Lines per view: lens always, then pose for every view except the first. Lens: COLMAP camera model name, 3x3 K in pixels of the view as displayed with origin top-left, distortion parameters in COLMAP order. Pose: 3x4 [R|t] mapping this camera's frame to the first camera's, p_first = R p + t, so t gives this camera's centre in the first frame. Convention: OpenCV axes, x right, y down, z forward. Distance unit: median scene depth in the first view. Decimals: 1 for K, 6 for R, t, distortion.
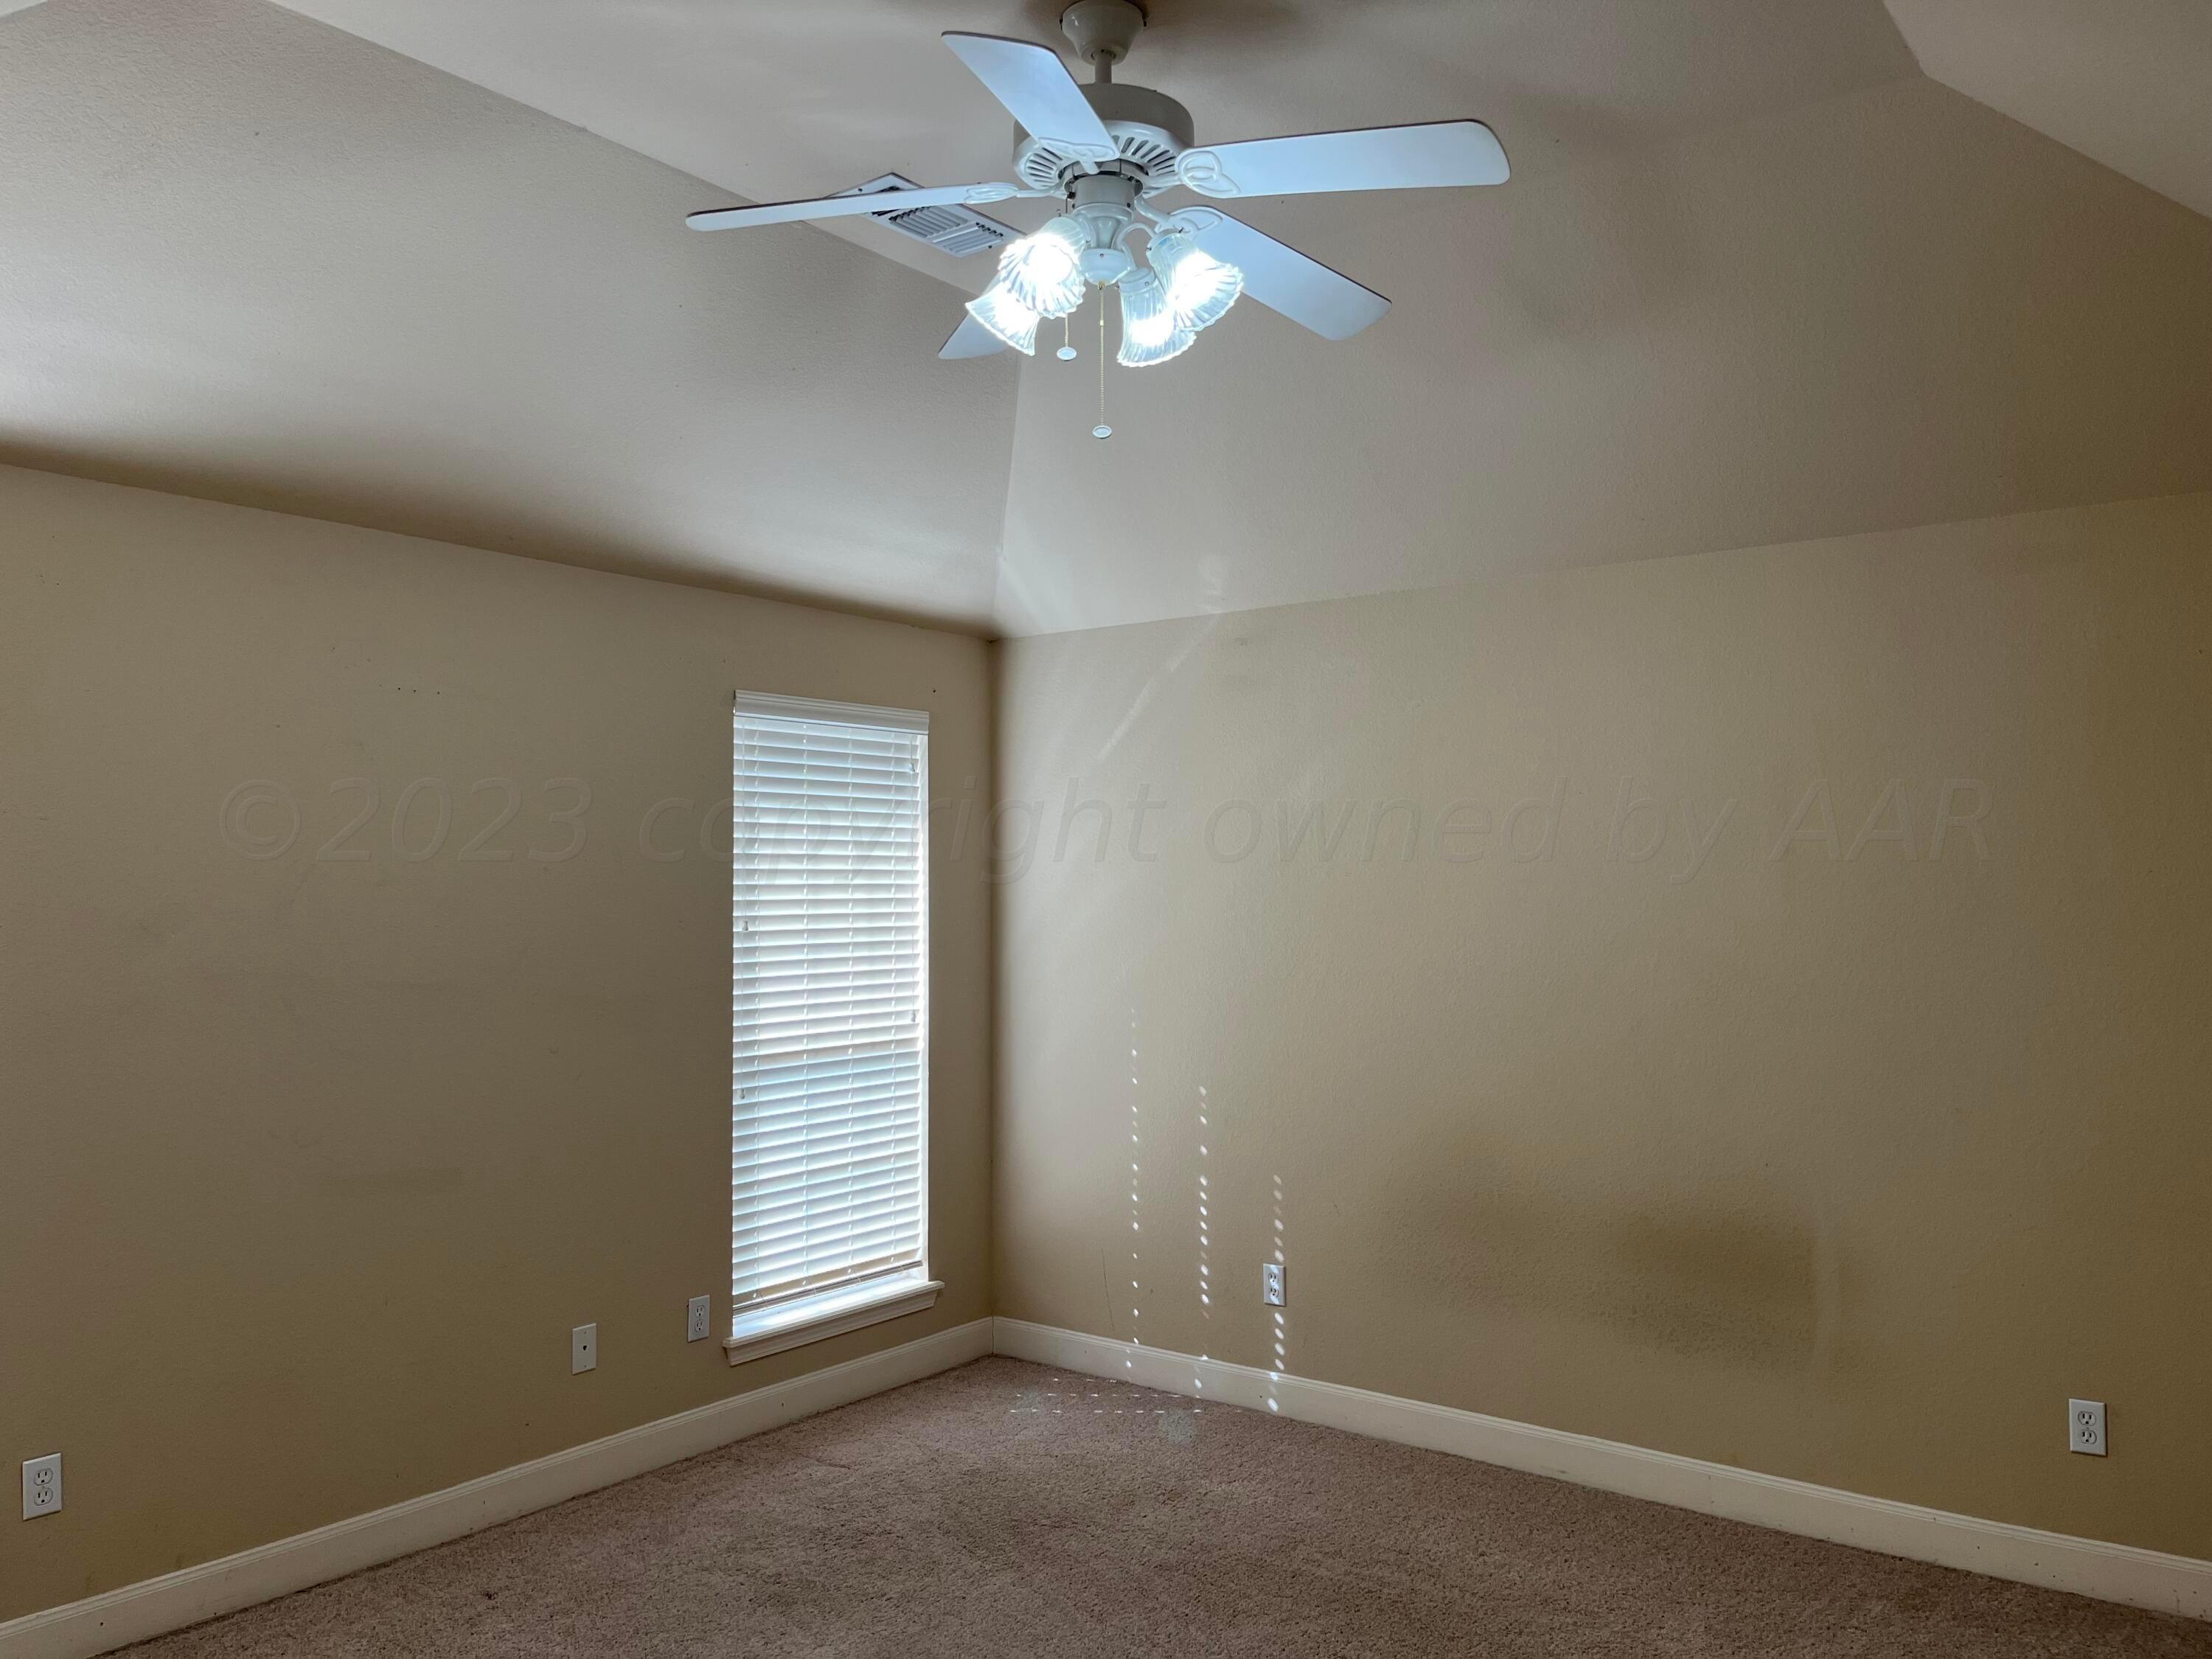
lens RADIAL K [[1663.5, 0, 1106.0], [0, 1663.5, 829.5], [0, 0, 1]] dist [0.034140, -0.002110]
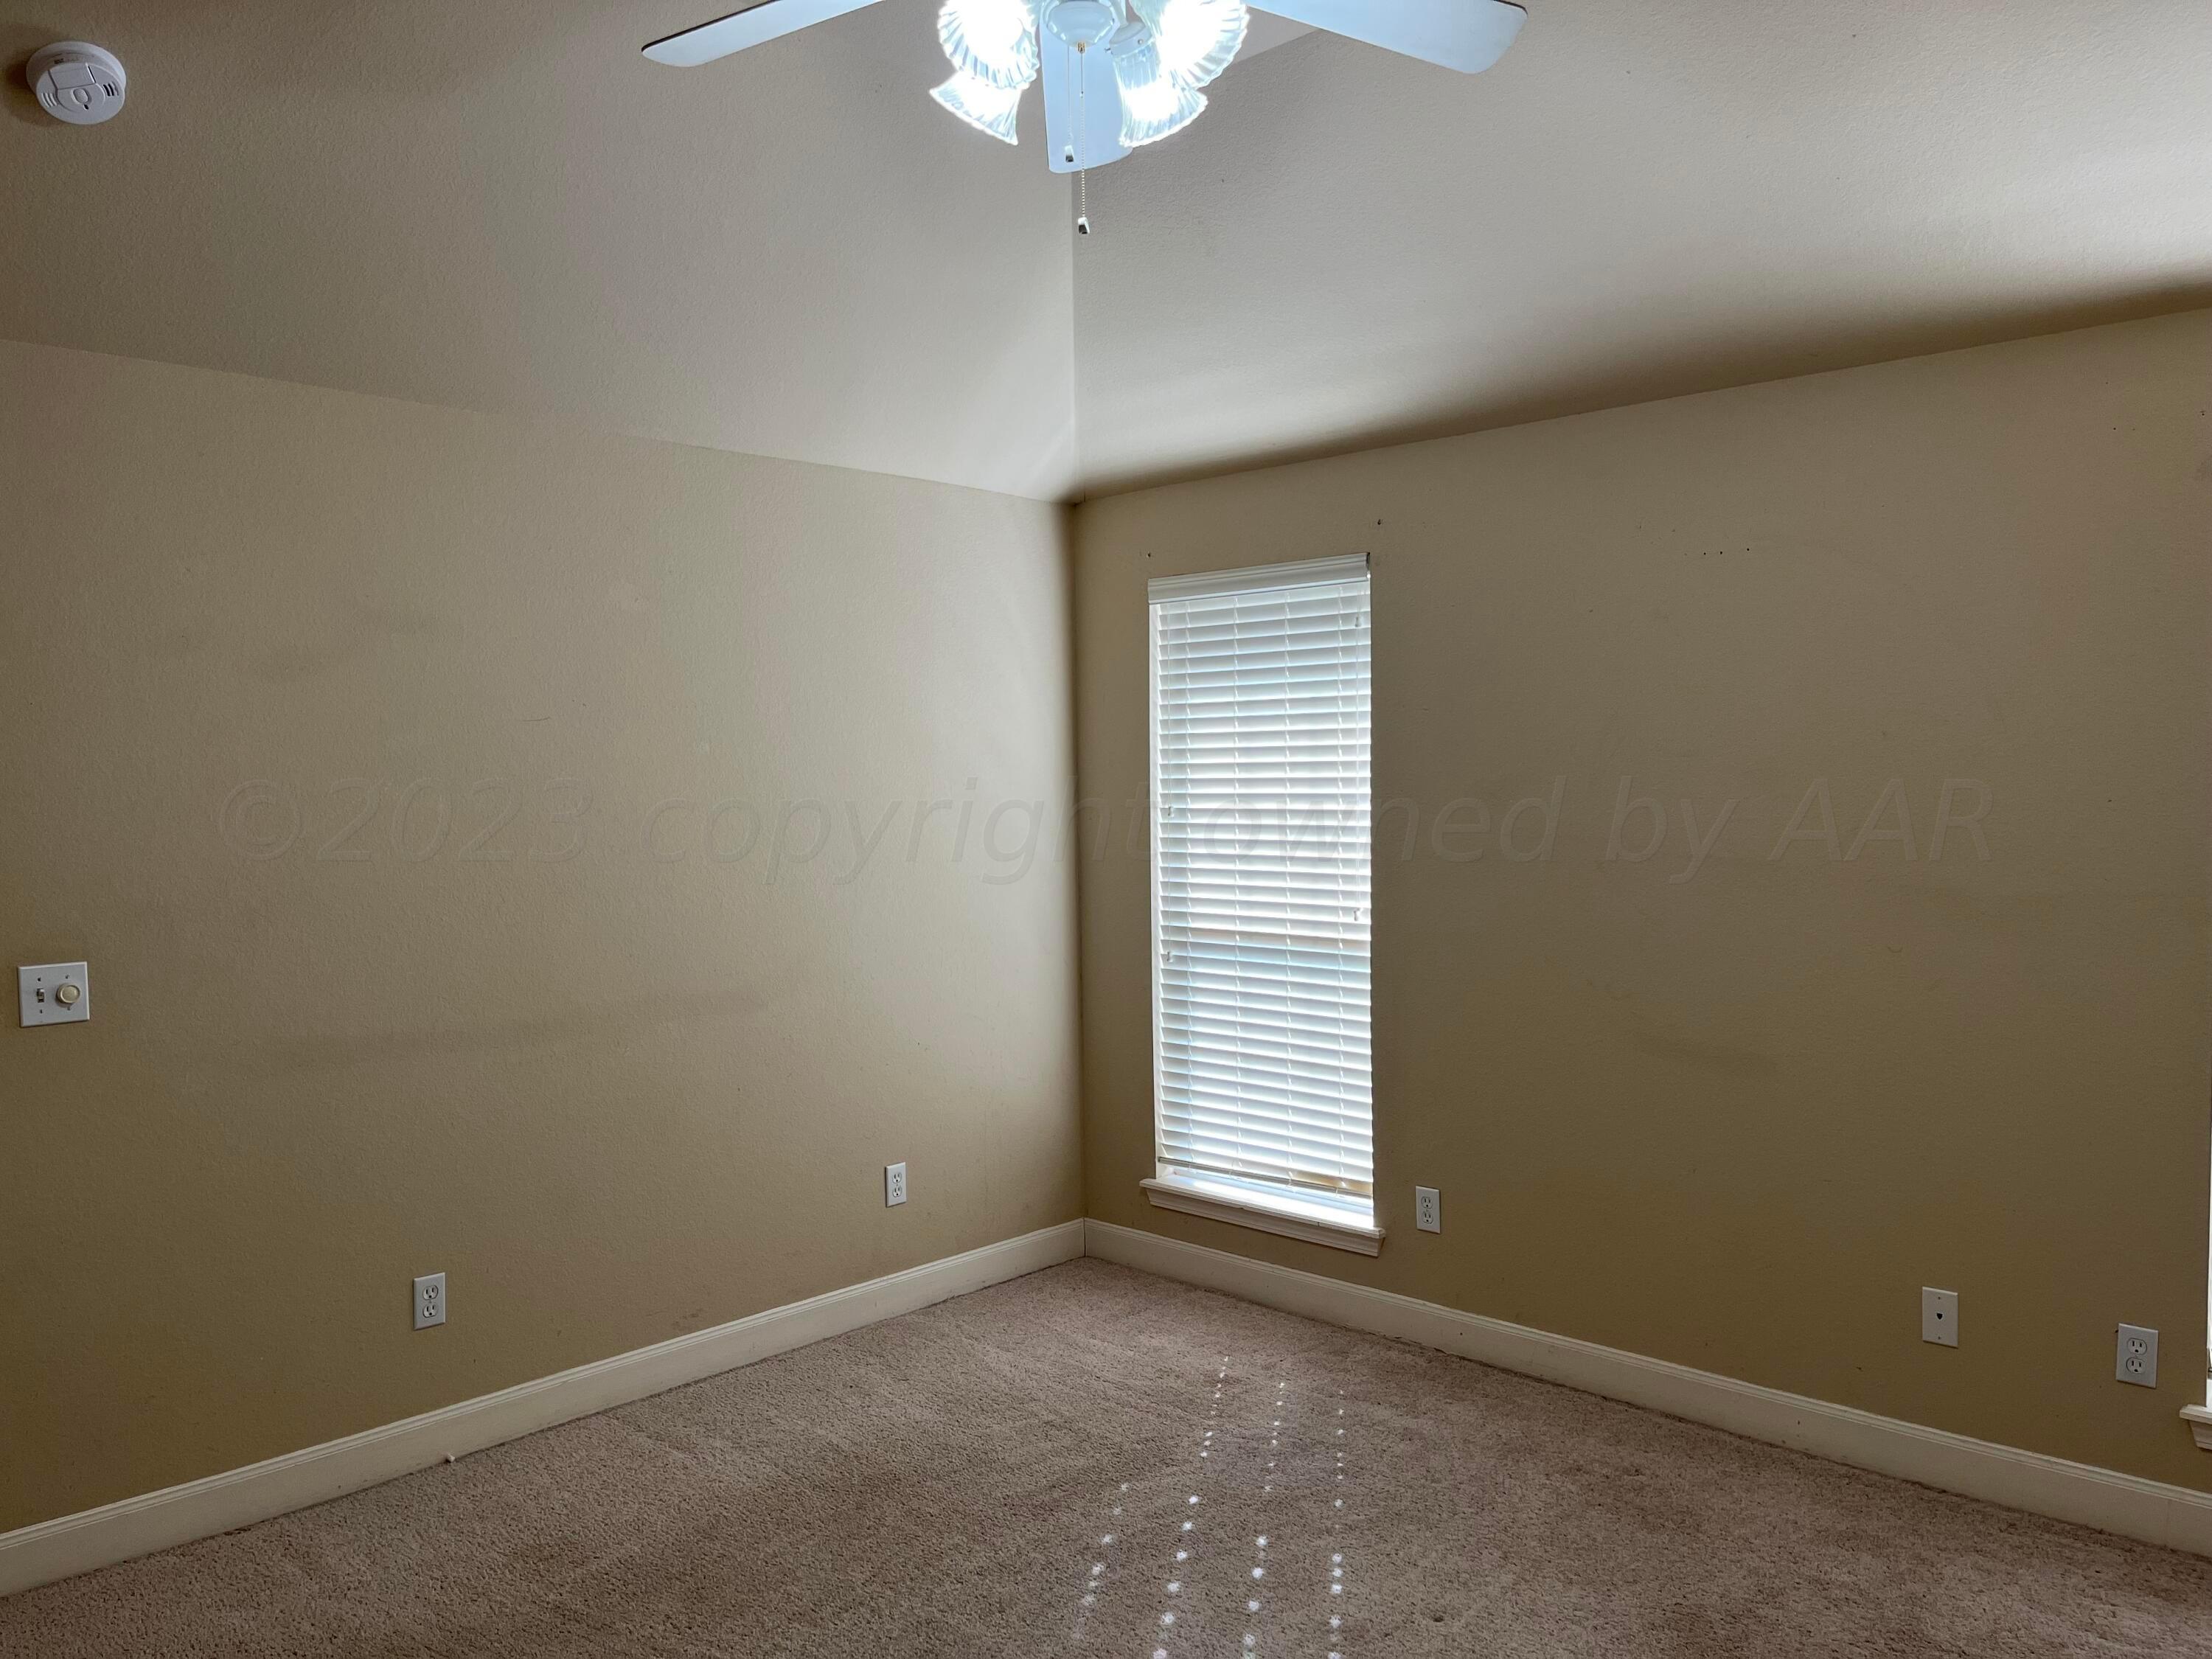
lens RADIAL K [[1662.5, 0, 1106.0], [0, 1662.5, 829.5], [0, 0, 1]] dist [-0.001347, -0.003510]
pose [[-0.092303, 0.039546, -0.994945, 0.764643], [0.044184, 0.998390, 0.035584, 0.032764], [0.994750, -0.040676, -0.093902, 0.974528]]
